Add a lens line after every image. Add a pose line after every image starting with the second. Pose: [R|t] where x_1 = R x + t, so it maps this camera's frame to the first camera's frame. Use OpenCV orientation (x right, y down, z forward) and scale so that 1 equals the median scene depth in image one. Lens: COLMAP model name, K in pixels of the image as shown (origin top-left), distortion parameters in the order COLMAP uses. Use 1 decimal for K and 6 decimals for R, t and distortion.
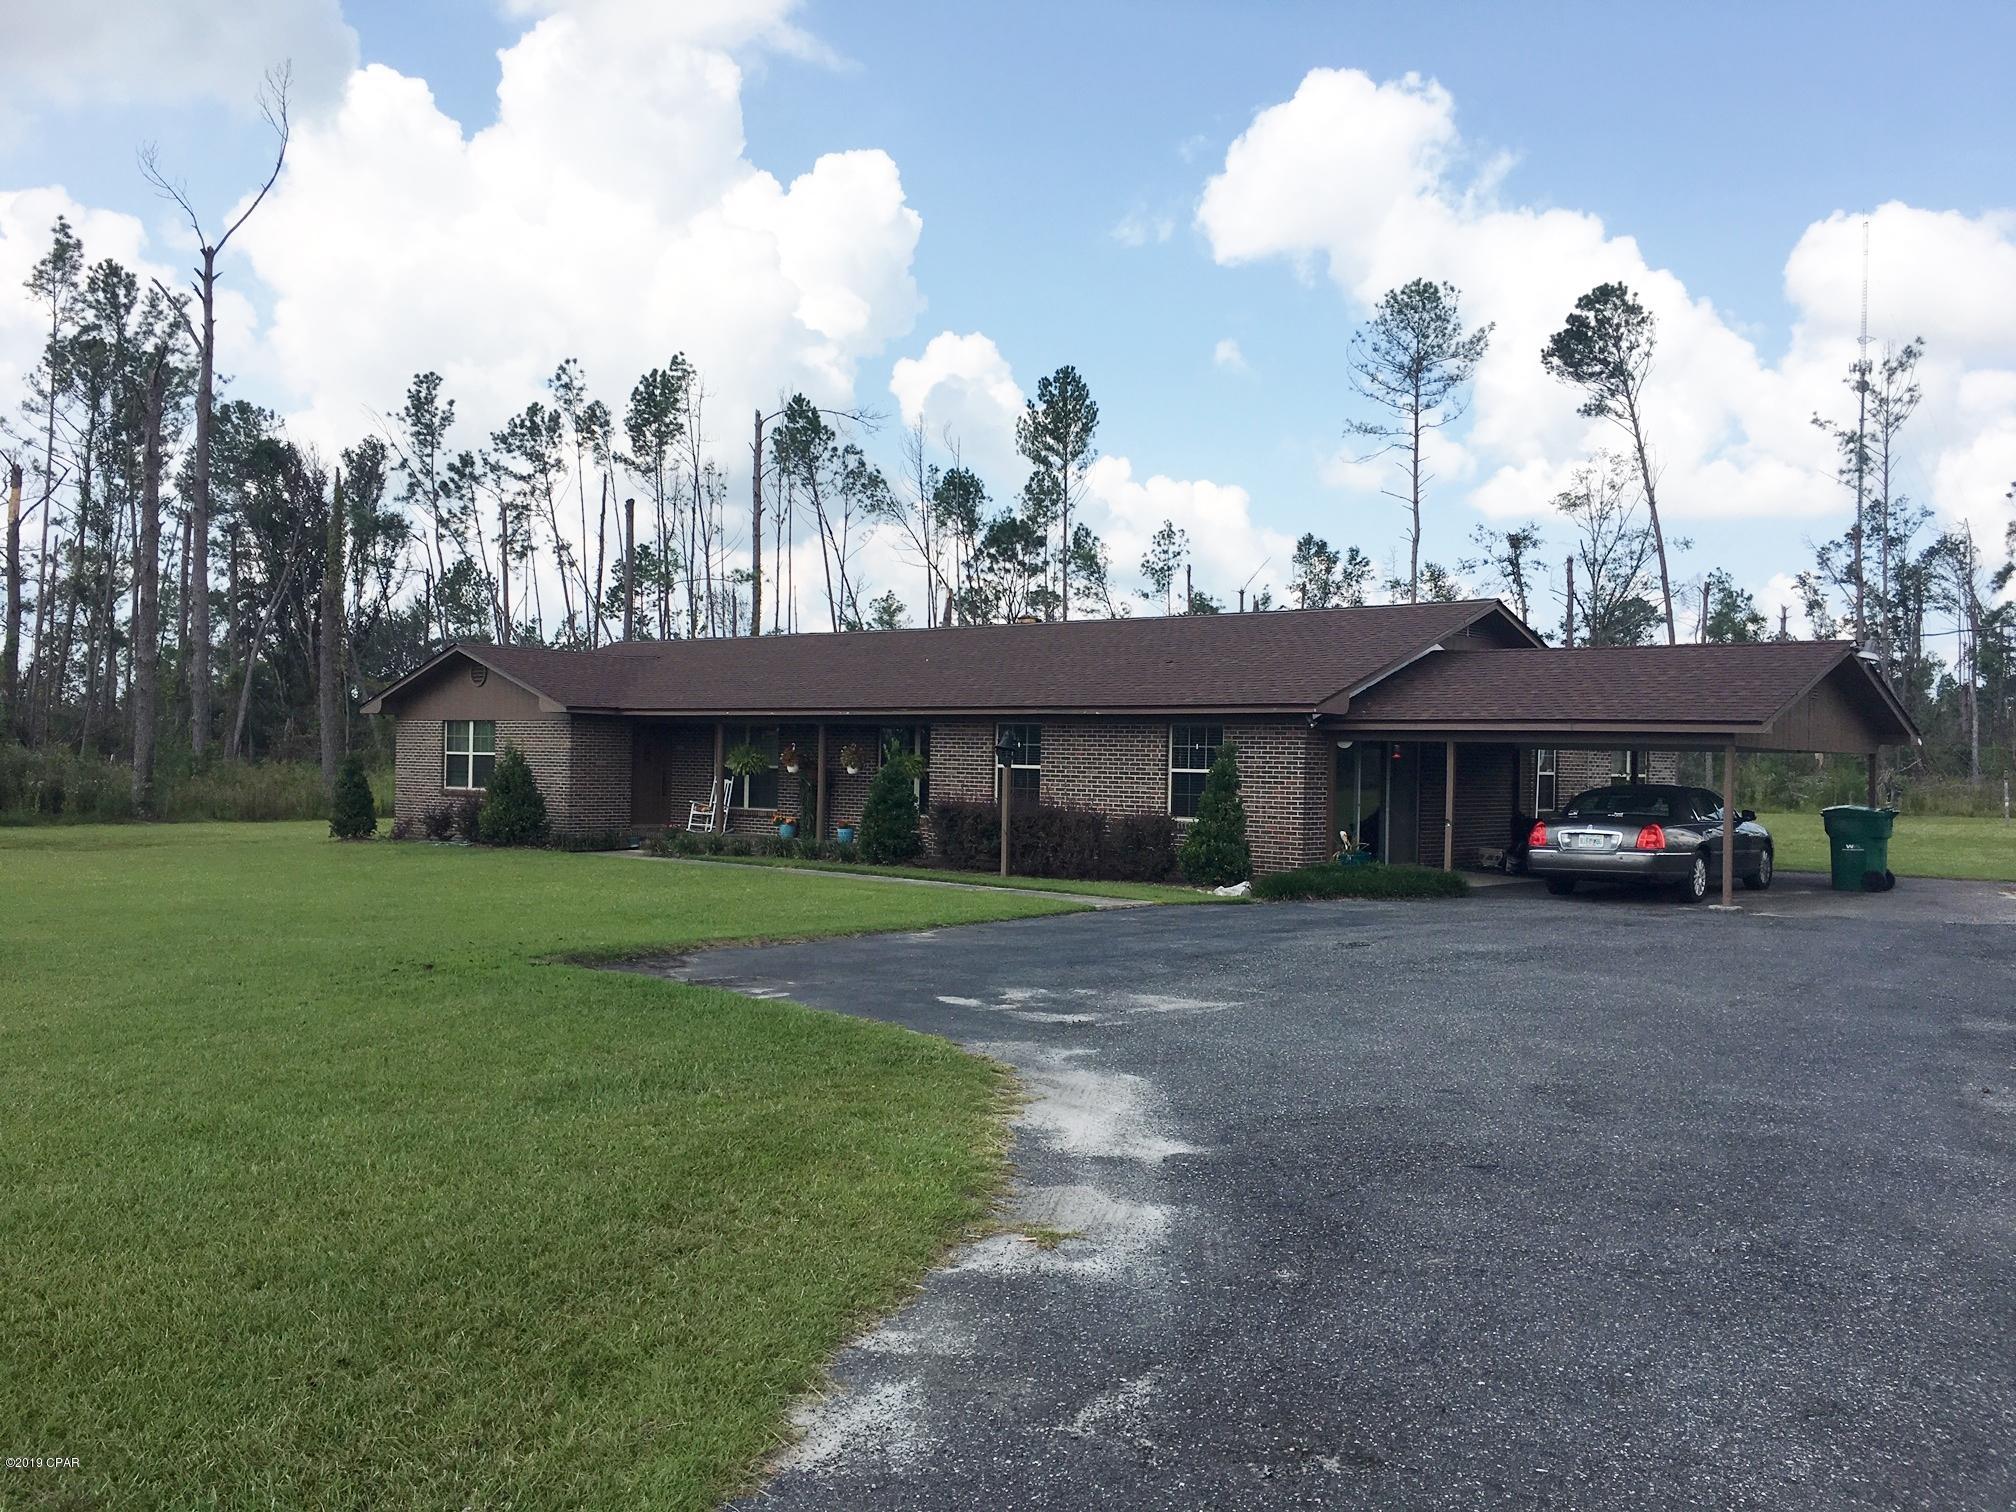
lens RADIAL K [[1701.9, 0, 1011.2], [0, 1701.9, 761.3], [0, 0, 1]] dist [0.075397, -0.094101]
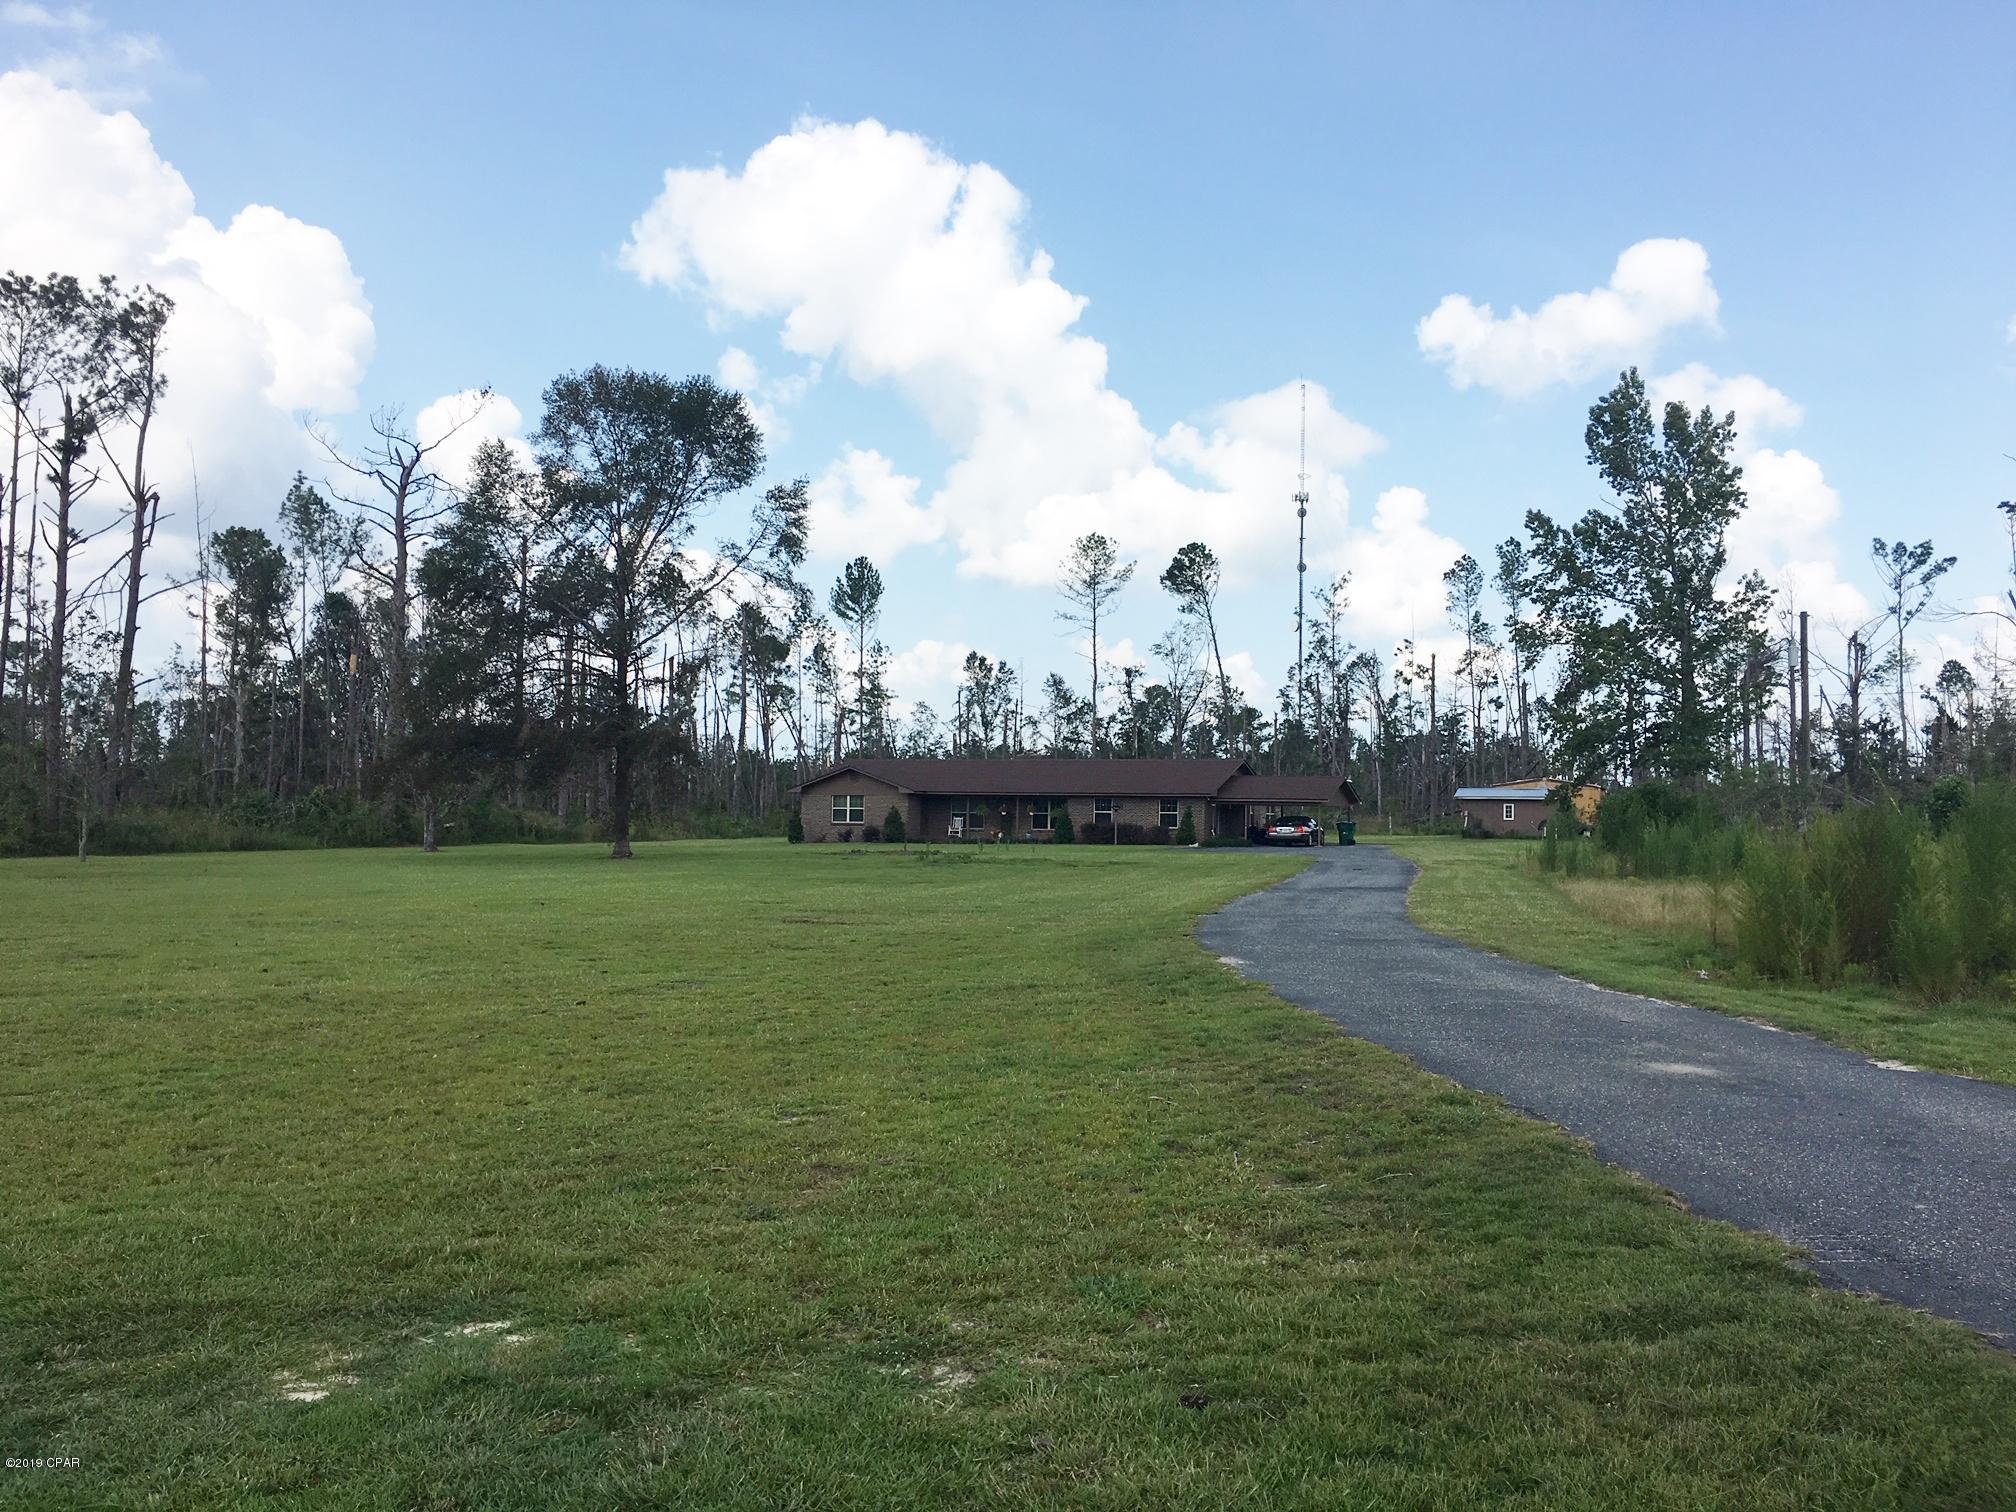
lens RADIAL K [[1701.9, 0, 1017.4], [0, 1701.9, 778.0], [0, 0, 1]] dist [0.075397, -0.094101]
pose [[0.956037, -0.000091, 0.293245, -0.344348], [0.005252, 0.999845, -0.016815, -0.002417], [-0.293198, 0.017616, 0.955889, -0.627839]]
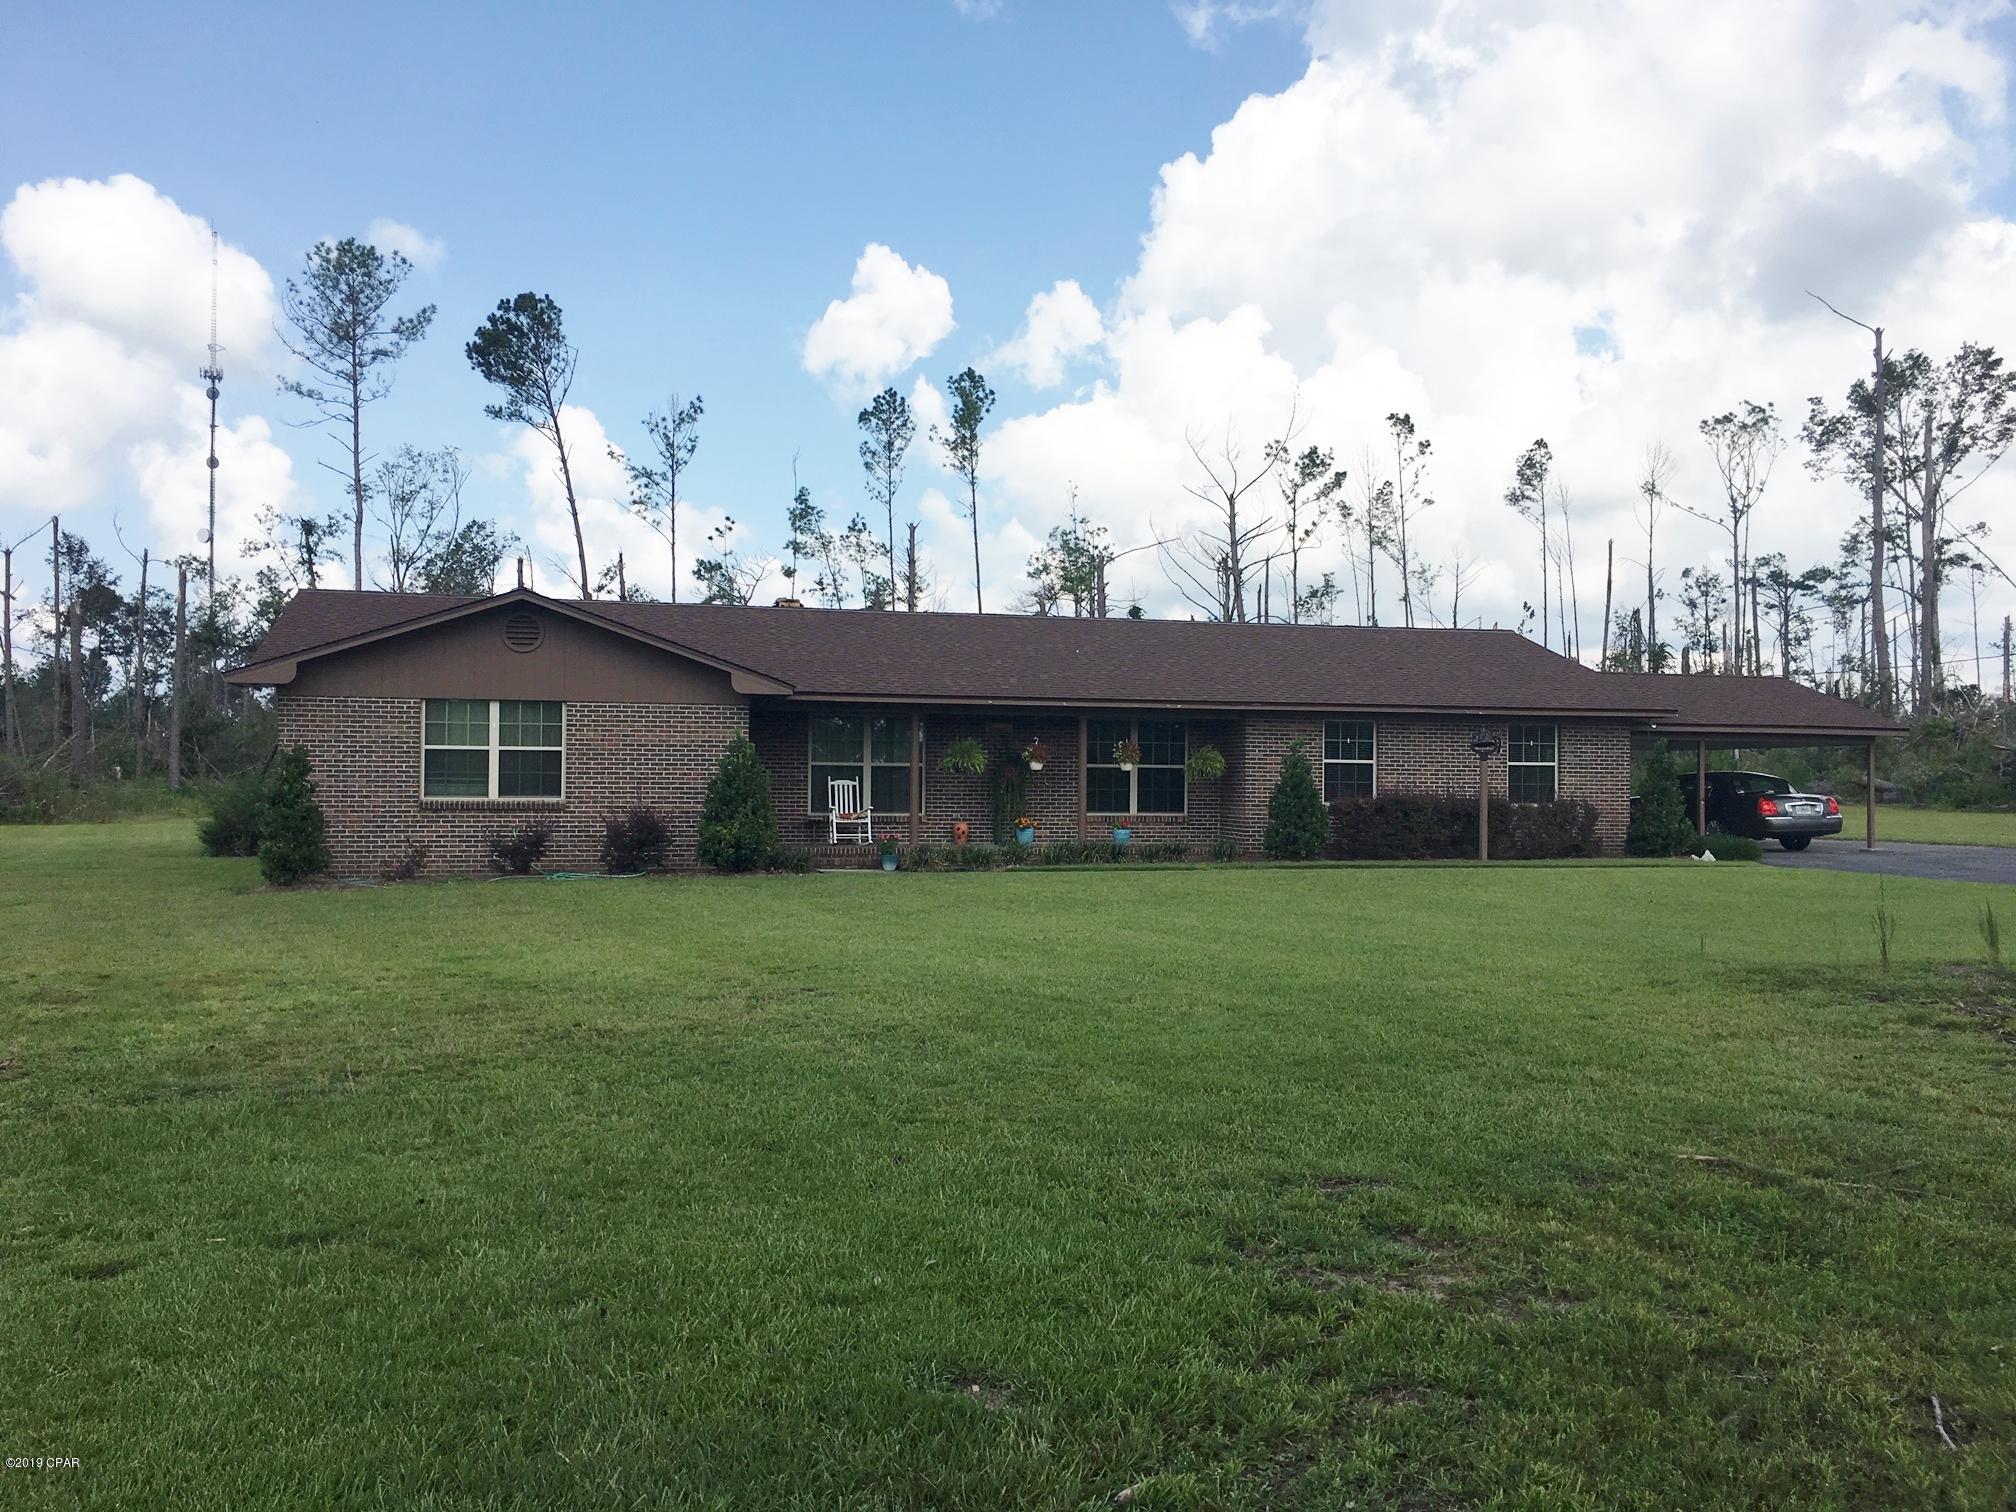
lens RADIAL K [[1701.9, 0, 1001.5], [0, 1701.9, 754.2], [0, 0, 1]] dist [0.075397, -0.094101]
pose [[0.571906, 0.000377, 0.820319, -0.321675], [0.003925, 0.999987, -0.003197, 0.000387], [-0.820310, 0.005048, 0.571897, 0.185300]]
